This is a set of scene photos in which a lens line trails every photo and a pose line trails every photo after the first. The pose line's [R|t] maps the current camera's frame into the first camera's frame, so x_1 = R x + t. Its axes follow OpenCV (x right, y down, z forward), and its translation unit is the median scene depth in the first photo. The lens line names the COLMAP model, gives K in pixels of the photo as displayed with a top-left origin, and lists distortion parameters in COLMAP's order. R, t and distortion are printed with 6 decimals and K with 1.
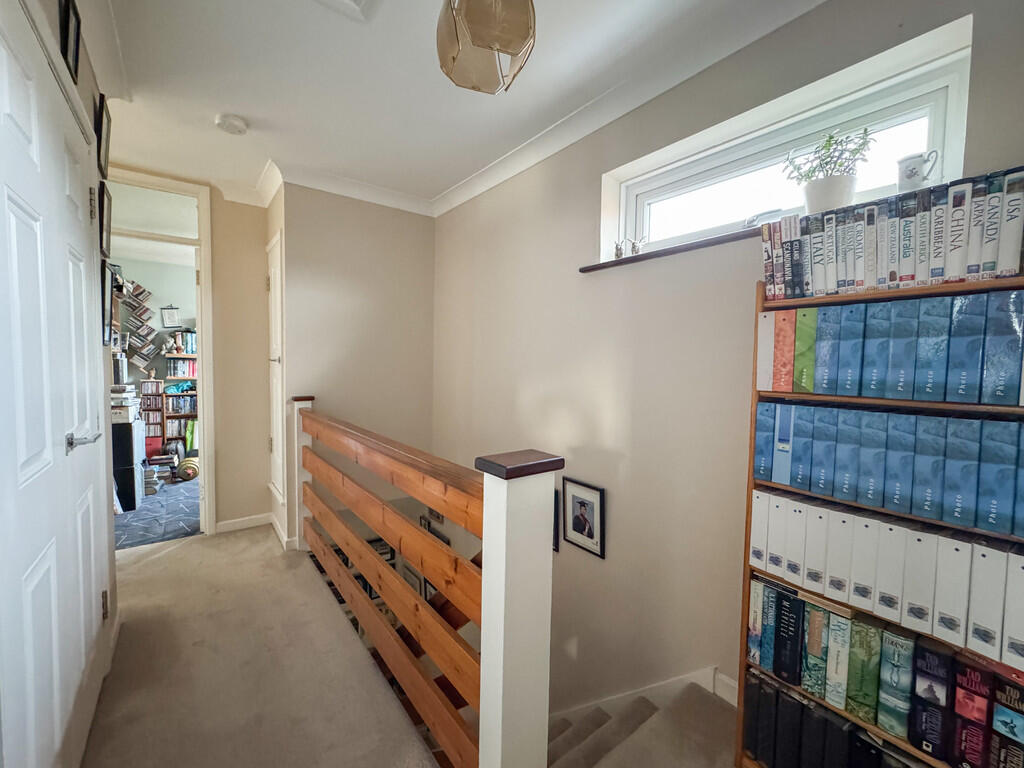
lens RADIAL K [[405.6, 0, 509.1], [0, 405.6, 379.4], [0, 0, 1]] dist [-0.006020, 0.000805]
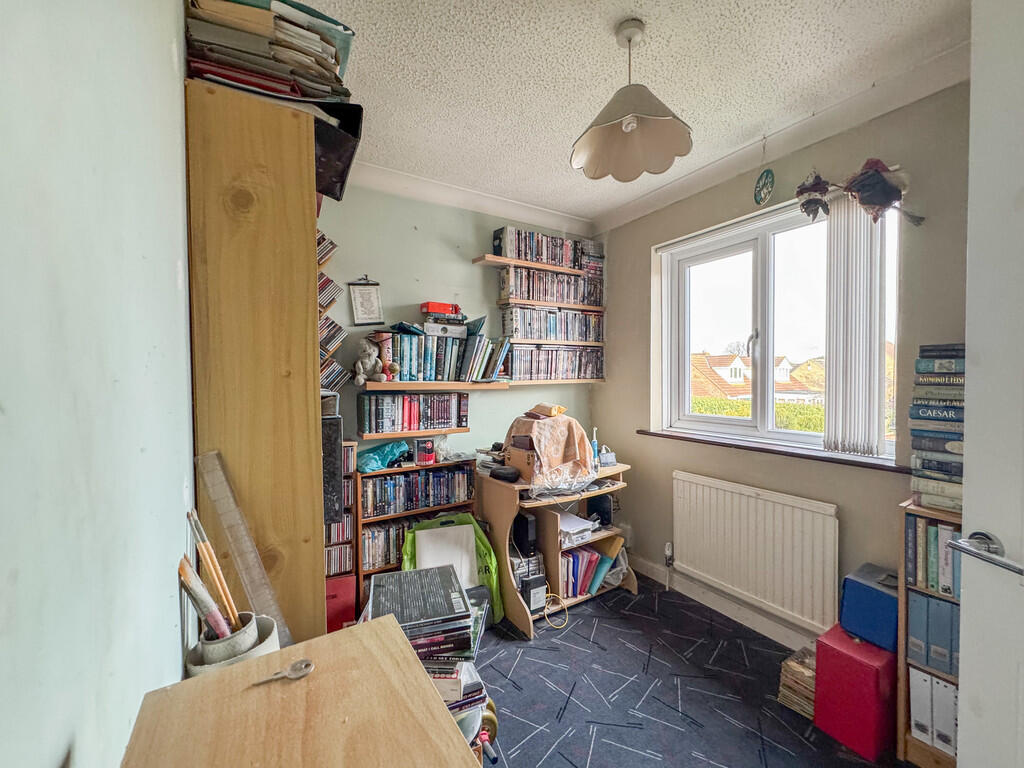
lens RADIAL K [[405.6, 0, 512.7], [0, 405.6, 385.4], [0, 0, 1]] dist [-0.006020, 0.000805]
pose [[0.992893, -0.018618, -0.117547, -0.627787], [0.015578, 0.999521, -0.026725, -0.045349], [0.117988, 0.024704, 0.992708, 0.573594]]
